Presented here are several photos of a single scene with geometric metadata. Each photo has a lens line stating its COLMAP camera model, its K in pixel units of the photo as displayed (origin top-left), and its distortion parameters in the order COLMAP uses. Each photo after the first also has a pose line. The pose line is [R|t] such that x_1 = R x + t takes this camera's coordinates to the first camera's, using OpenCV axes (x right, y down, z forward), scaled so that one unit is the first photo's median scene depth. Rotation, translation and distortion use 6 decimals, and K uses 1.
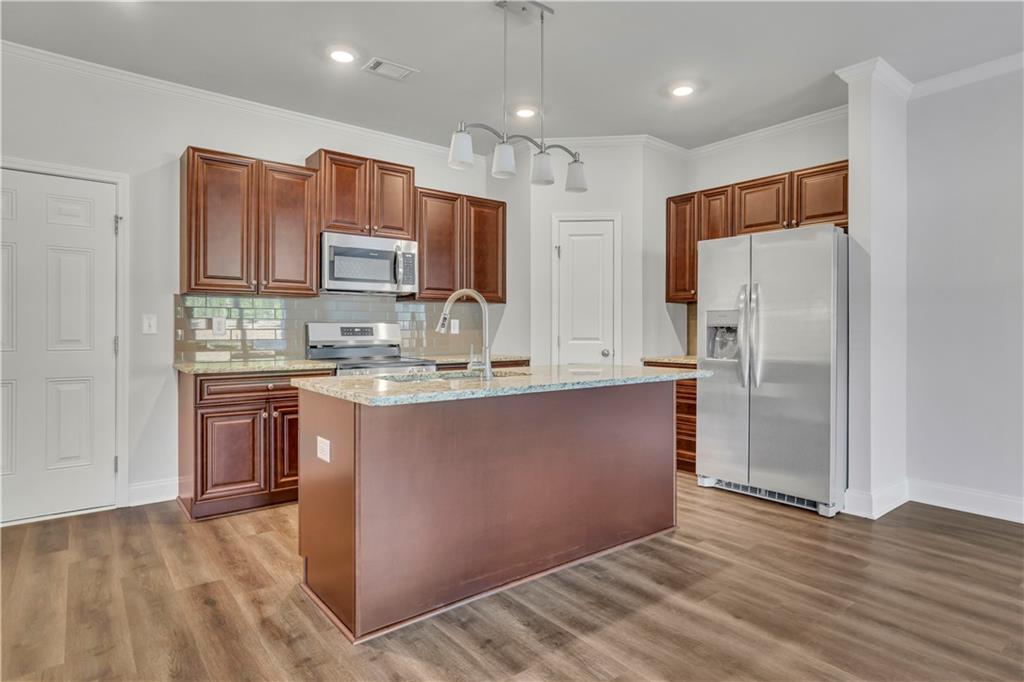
lens RADIAL K [[554.7, 0, 513.3], [0, 554.7, 336.2], [0, 0, 1]] dist [-0.007964, 0.000028]
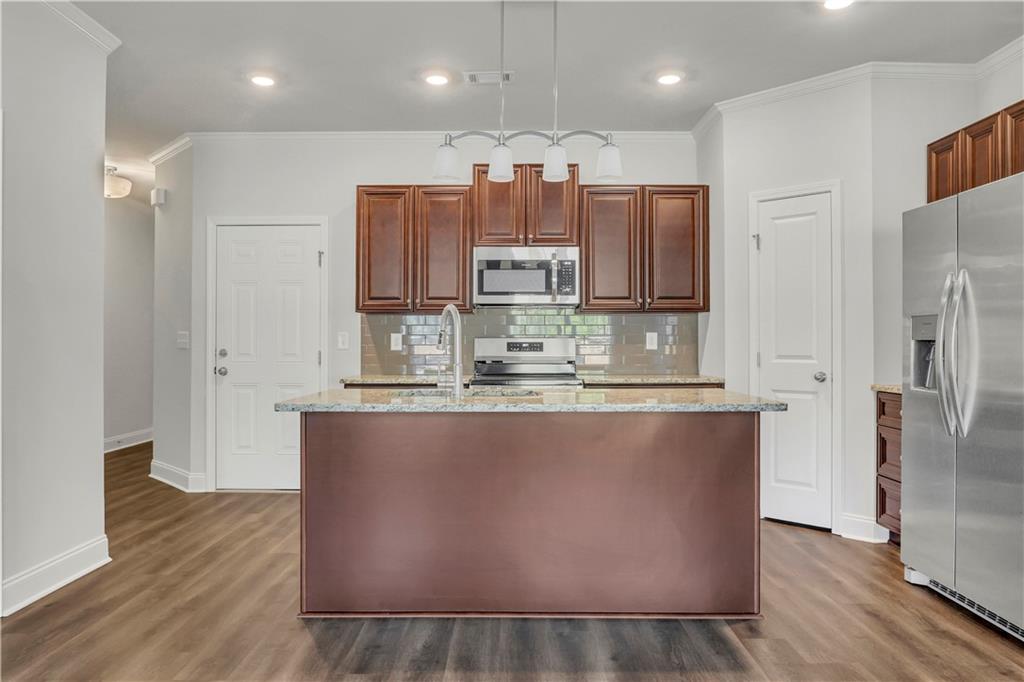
lens RADIAL K [[678.7, 0, 512.0], [0, 678.7, 341.0], [0, 0, 1]] dist [-0.038630, -0.000433]
pose [[0.783935, -0.006648, -0.620807, 0.495121], [-0.008431, 0.999736, -0.021351, 0.007262], [0.620785, 0.021972, 0.783673, 0.092812]]
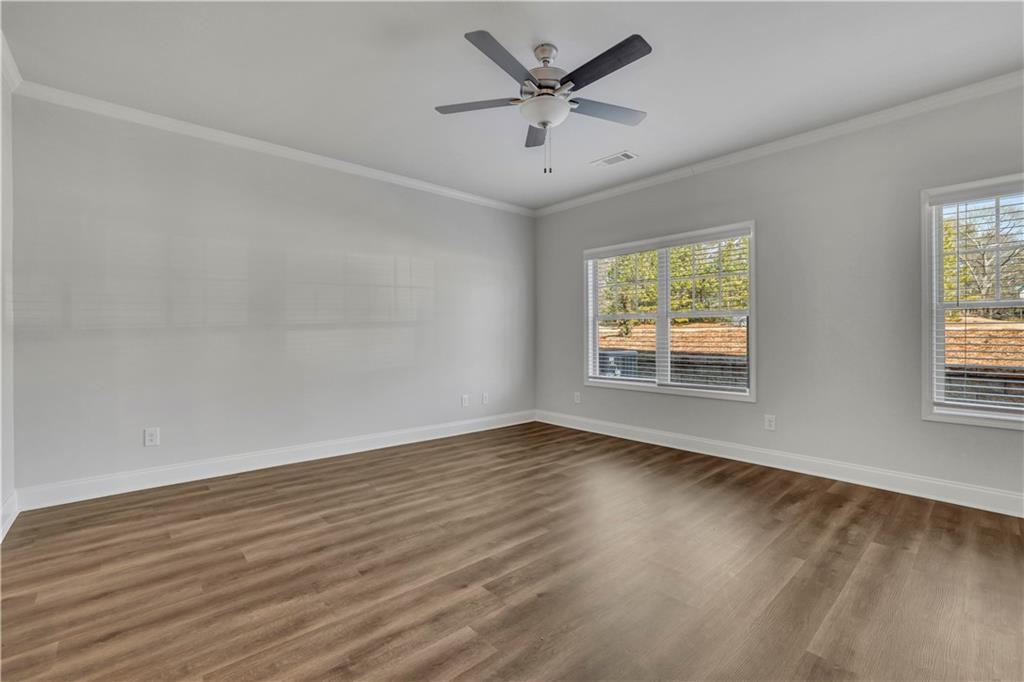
lens RADIAL K [[437.5, 0, 508.8], [0, 437.5, 335.0], [0, 0, 1]] dist [-0.039266, 0.011230]
pose [[-0.057873, -0.003711, 0.998317, -0.058147], [0.014579, 0.999883, 0.004562, 0.000072], [-0.998217, 0.014819, -0.057812, 0.191331]]
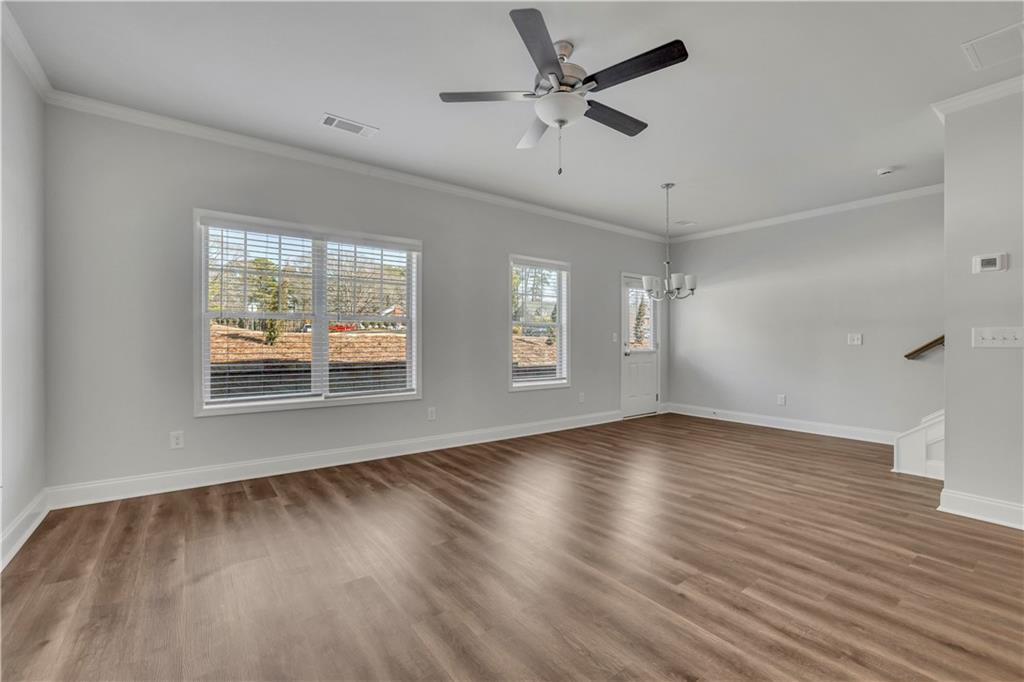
lens RADIAL K [[437.5, 0, 508.8], [0, 437.5, 335.0], [0, 0, 1]] dist [-0.039266, 0.011230]
pose [[-0.999521, -0.003924, 0.030705, 0.647995], [-0.003882, 0.999991, 0.001440, -0.004555], [-0.030711, 0.001320, -0.999527, 0.730570]]
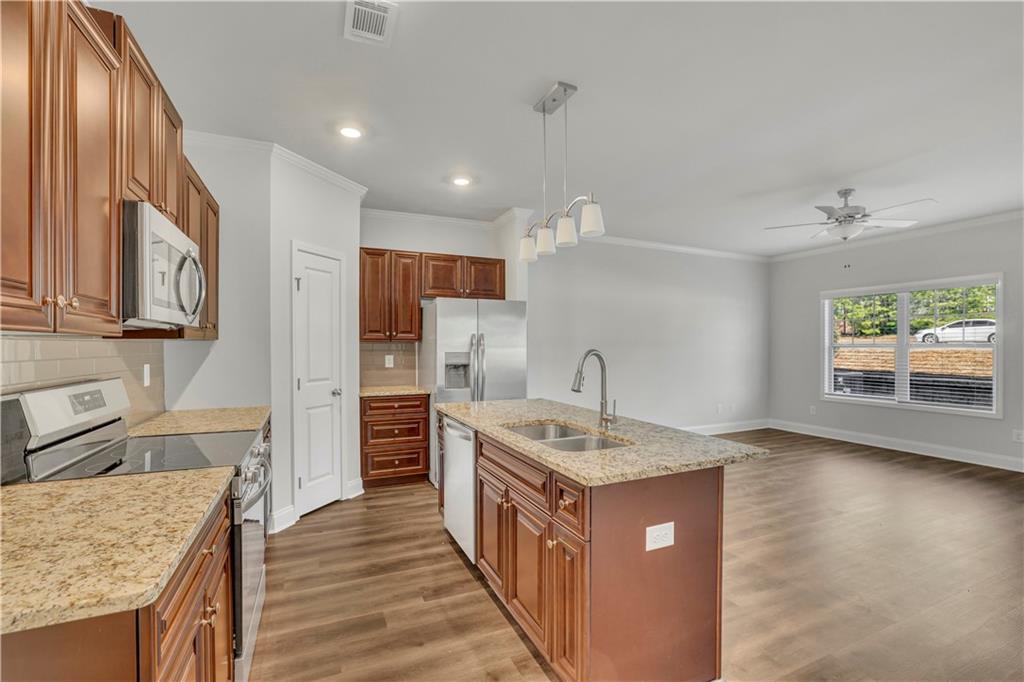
lens RADIAL K [[442.6, 0, 502.0], [0, 442.6, 348.0], [0, 0, 1]] dist [-0.038046, 0.012094]
pose [[0.253445, -0.008238, 0.967315, -0.654472], [0.014492, 0.999884, 0.004719, -0.061762], [-0.967241, 0.012822, 0.253535, 0.645390]]
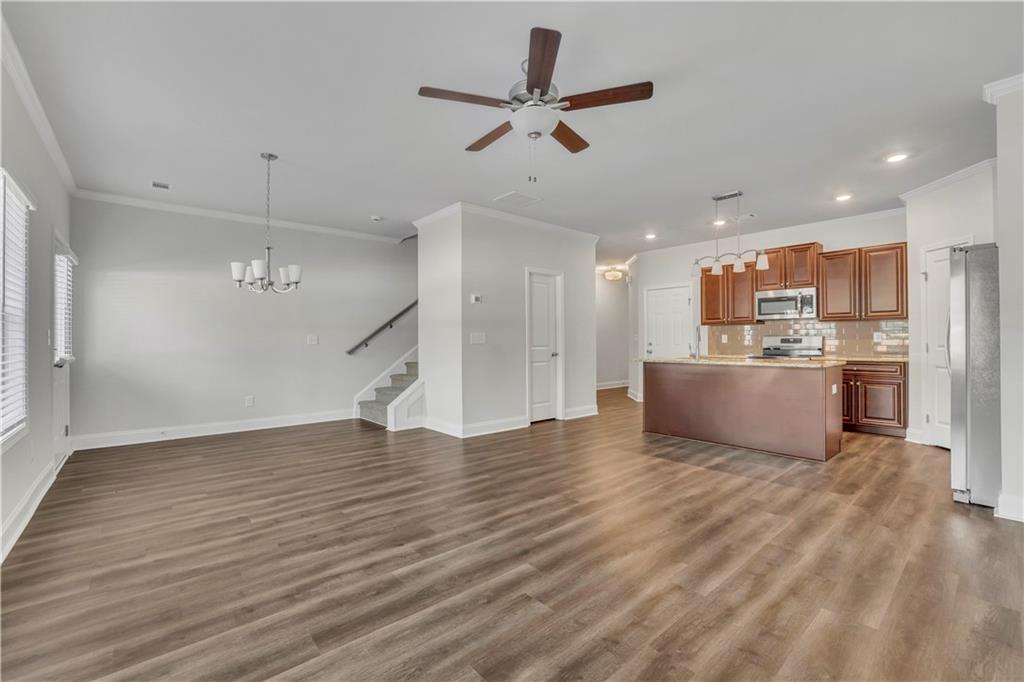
lens RADIAL K [[437.5, 0, 508.8], [0, 437.5, 335.0], [0, 0, 1]] dist [-0.039266, 0.011230]
pose [[0.044916, -0.016362, -0.998857, 1.264078], [-0.011033, 0.999797, -0.016873, 0.007200], [0.998930, 0.011779, 0.044726, 0.025853]]
